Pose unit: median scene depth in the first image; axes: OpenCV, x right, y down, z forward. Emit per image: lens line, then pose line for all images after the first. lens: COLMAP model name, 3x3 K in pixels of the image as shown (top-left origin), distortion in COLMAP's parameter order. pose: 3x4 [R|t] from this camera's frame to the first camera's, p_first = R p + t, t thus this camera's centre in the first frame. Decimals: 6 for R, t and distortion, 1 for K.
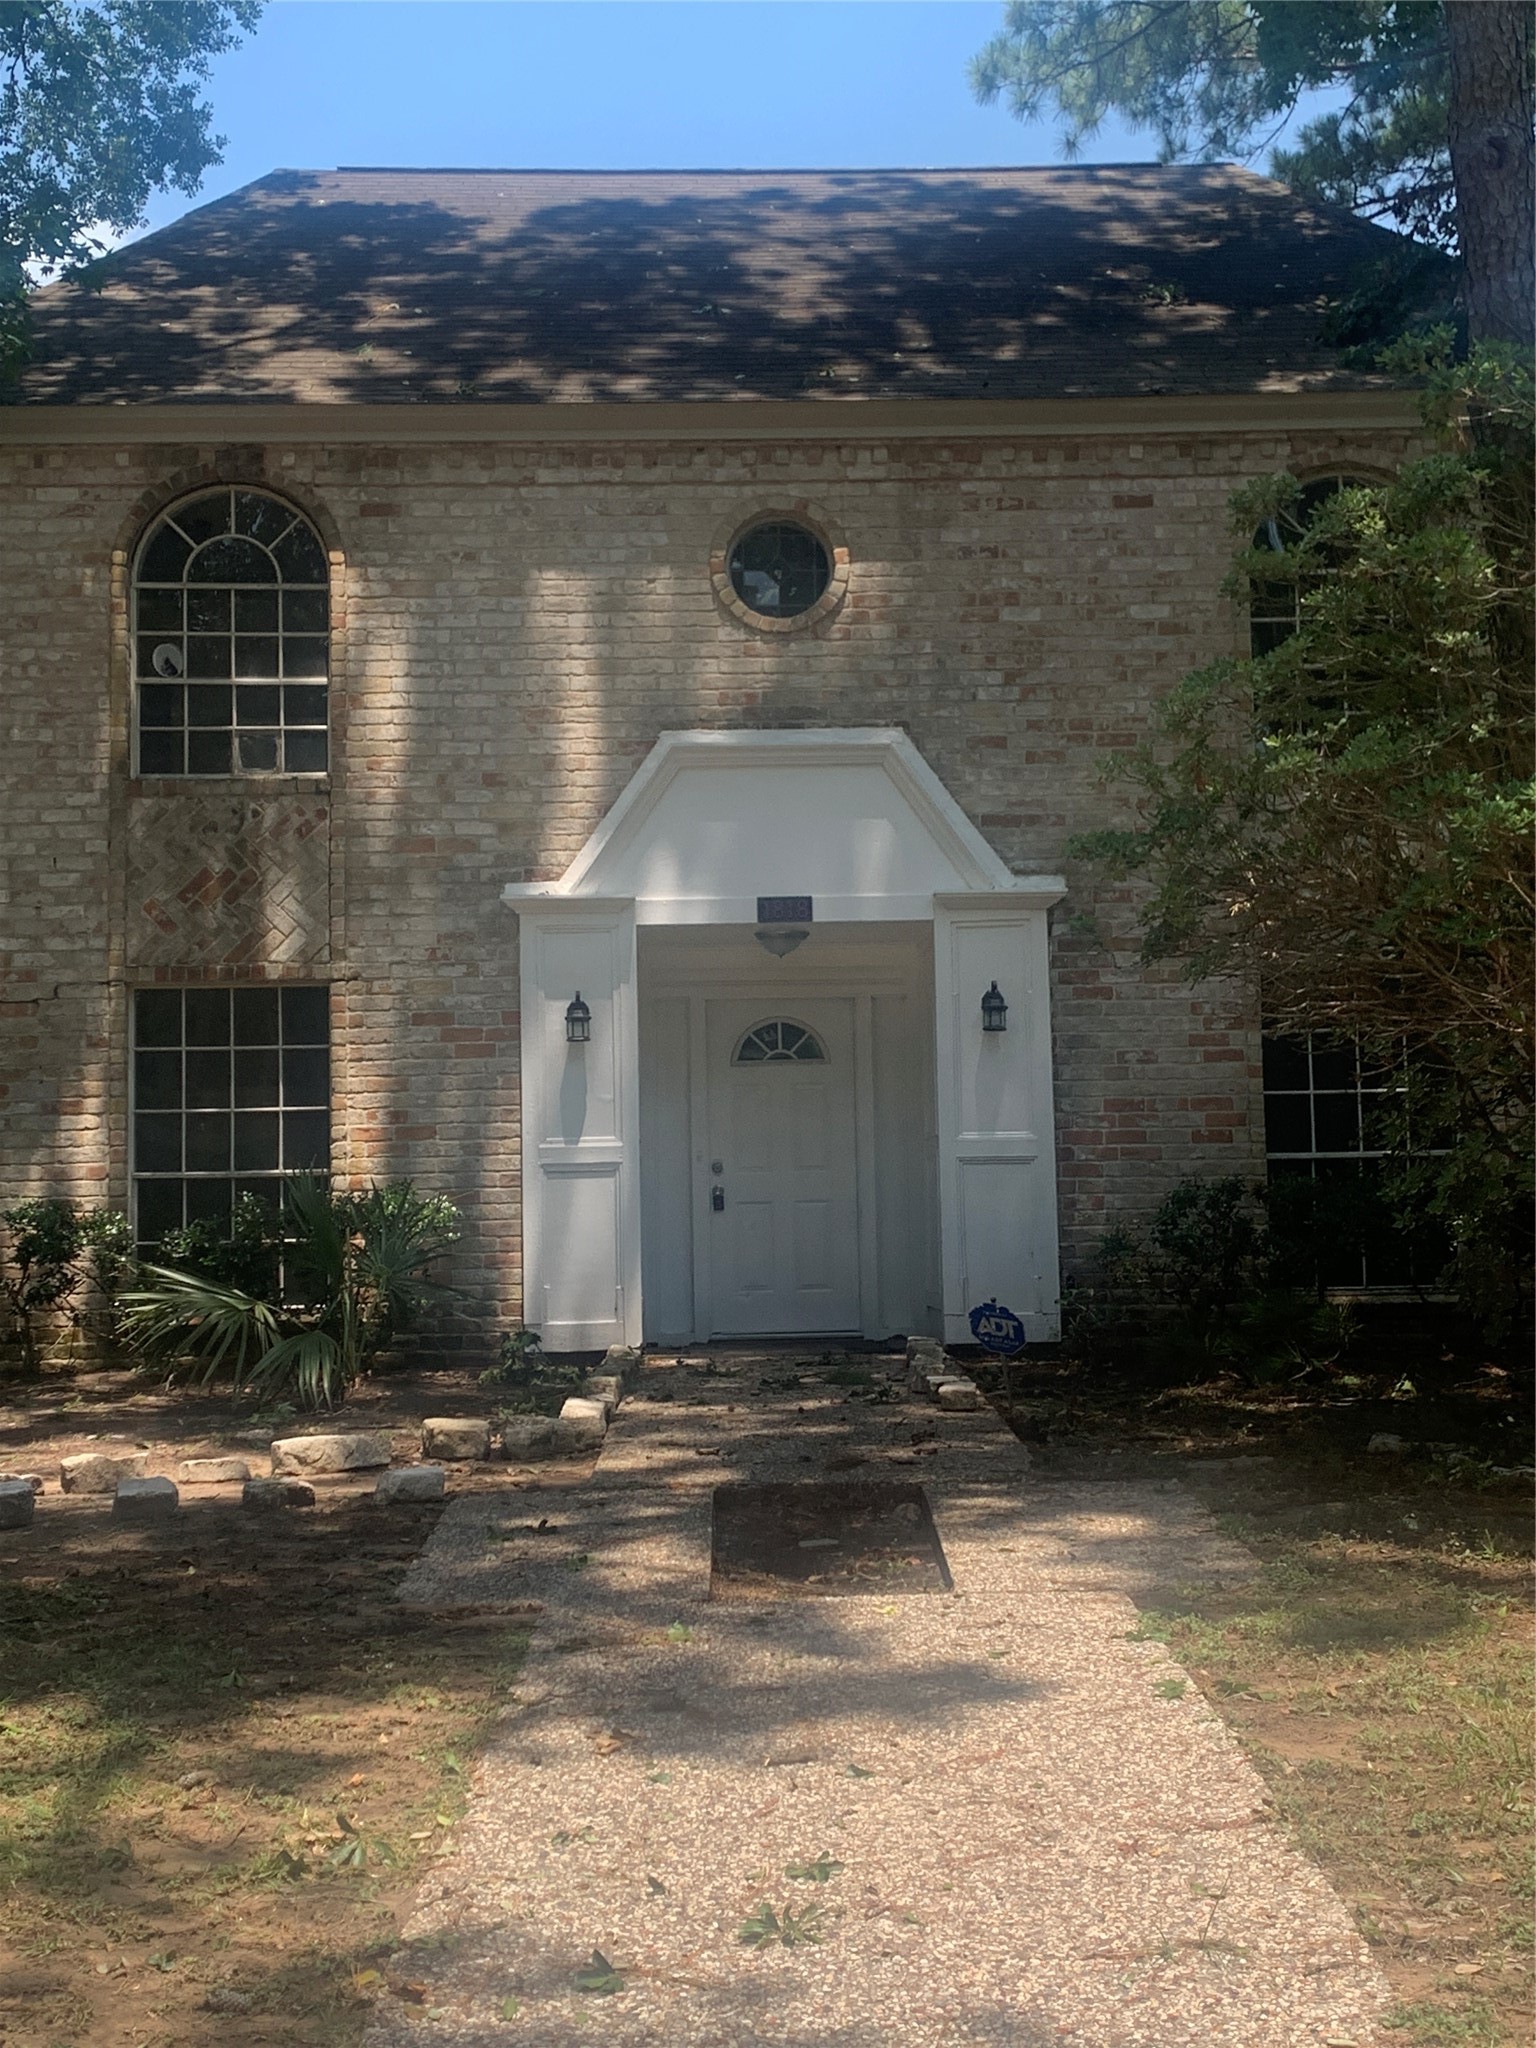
lens RADIAL K [[2621.2, 0, 776.3], [0, 2621.2, 1057.3], [0, 0, 1]] dist [0.183500, -0.558056]
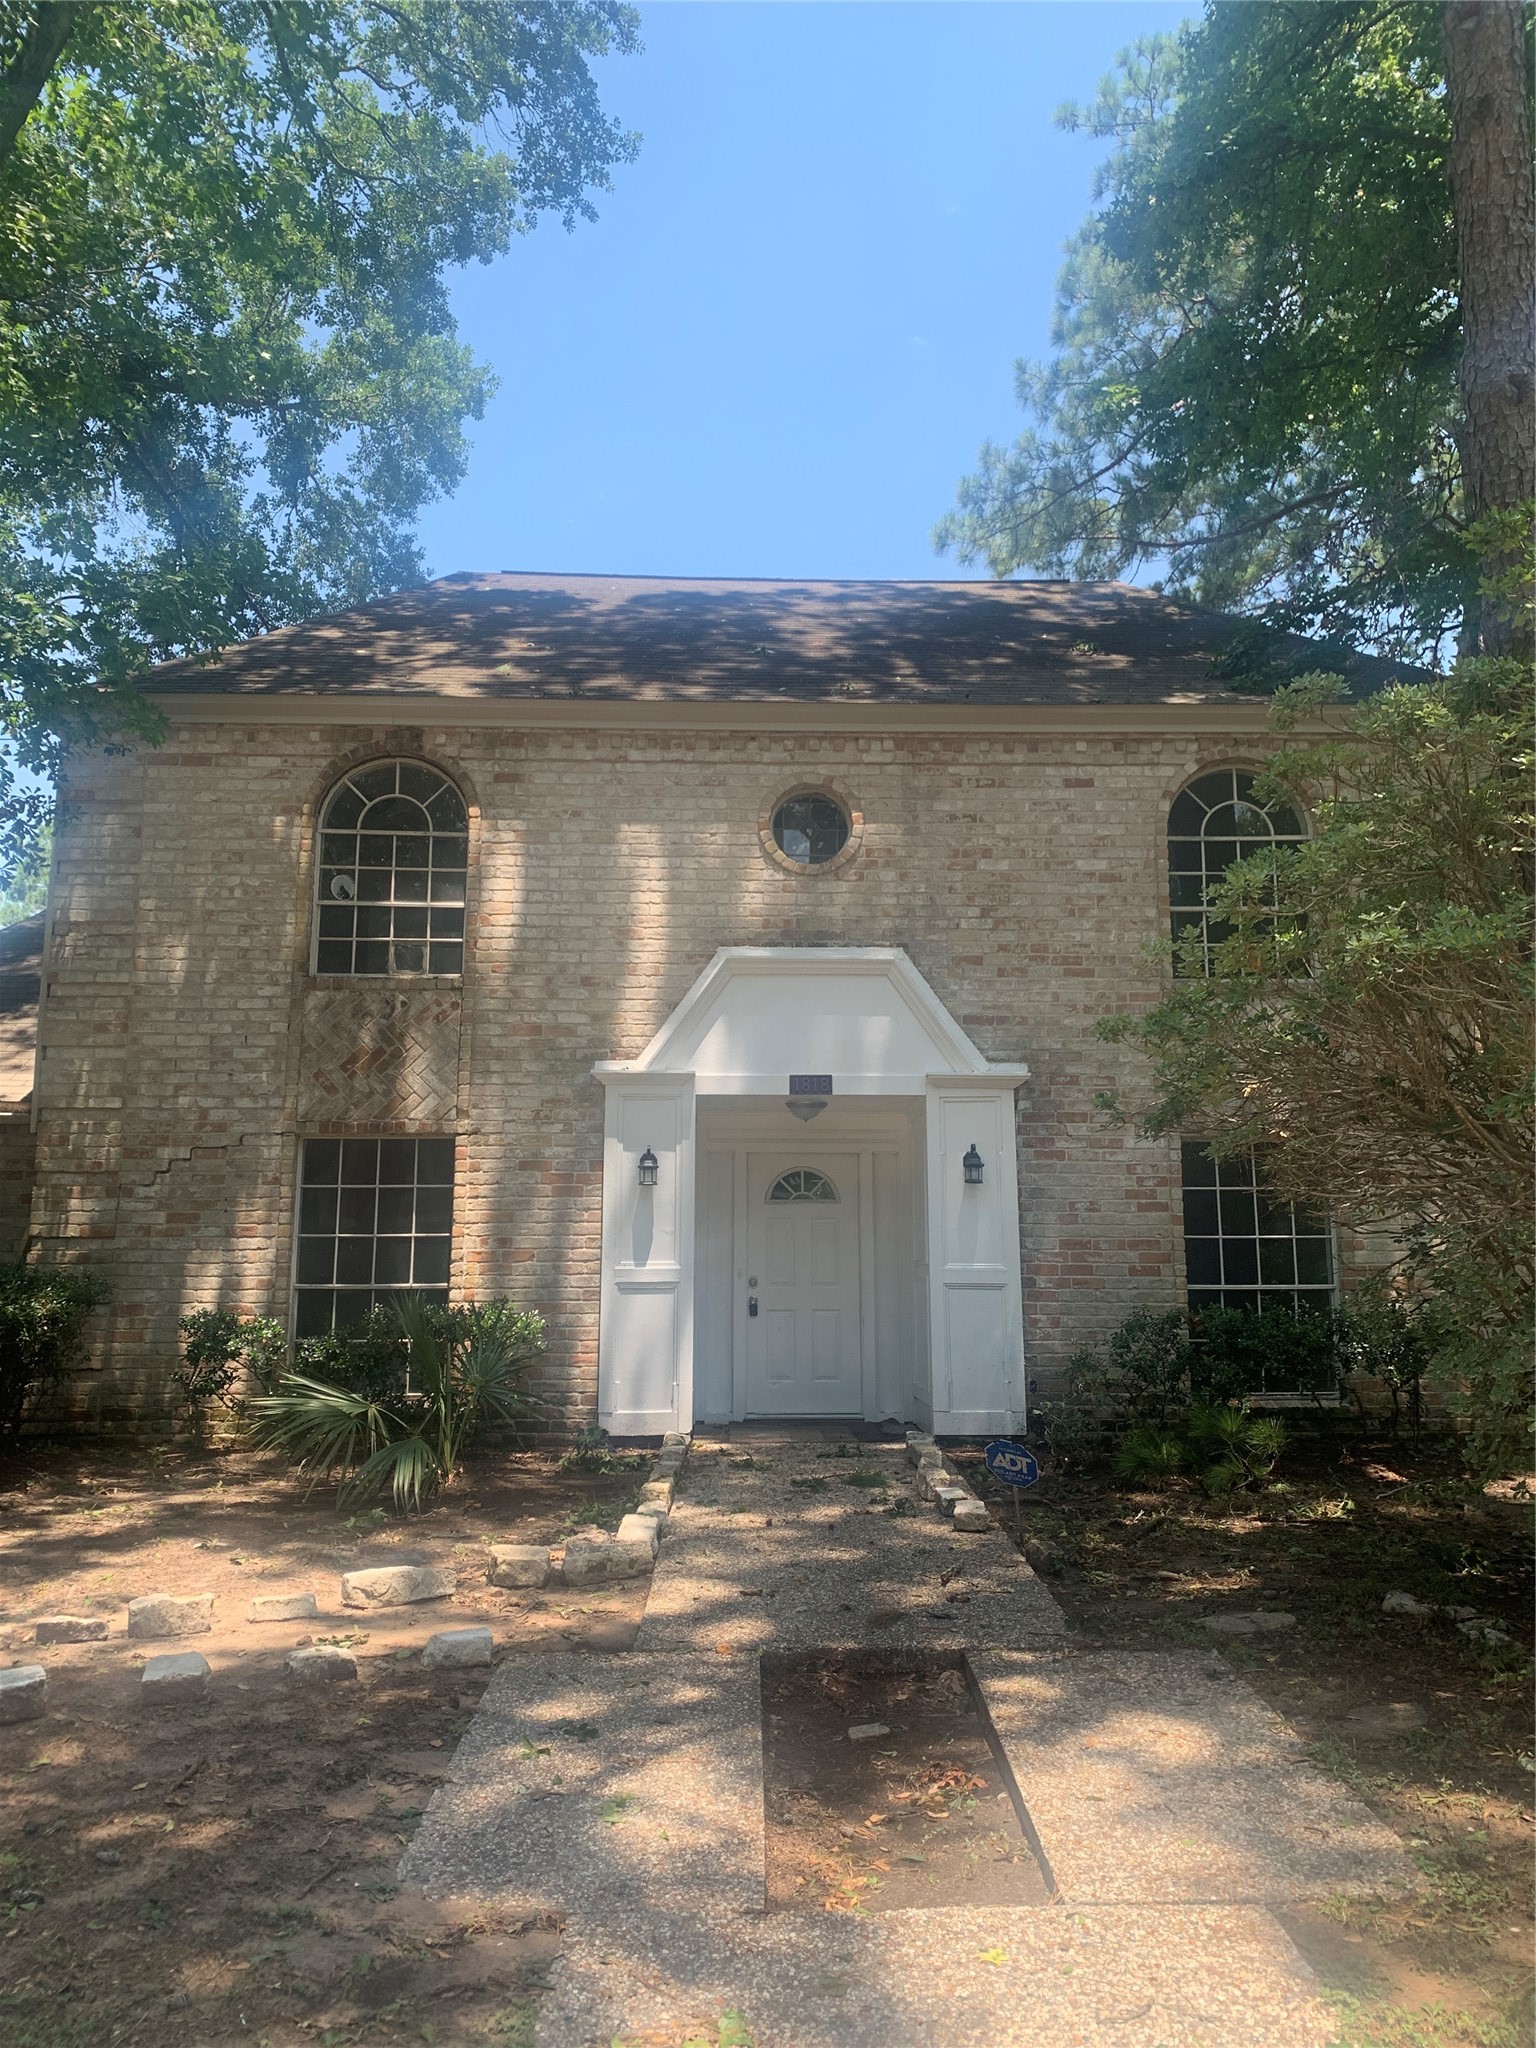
lens RADIAL K [[1546.8, 0, 768.0], [0, 1546.8, 1024.0], [0, 0, 1]] dist [0.152714, -0.367694]
pose [[0.999815, 0.019229, -0.000943, -0.017529], [-0.019234, 0.995560, -0.092146, -0.015532], [-0.000833, 0.092147, 0.995745, 0.237881]]
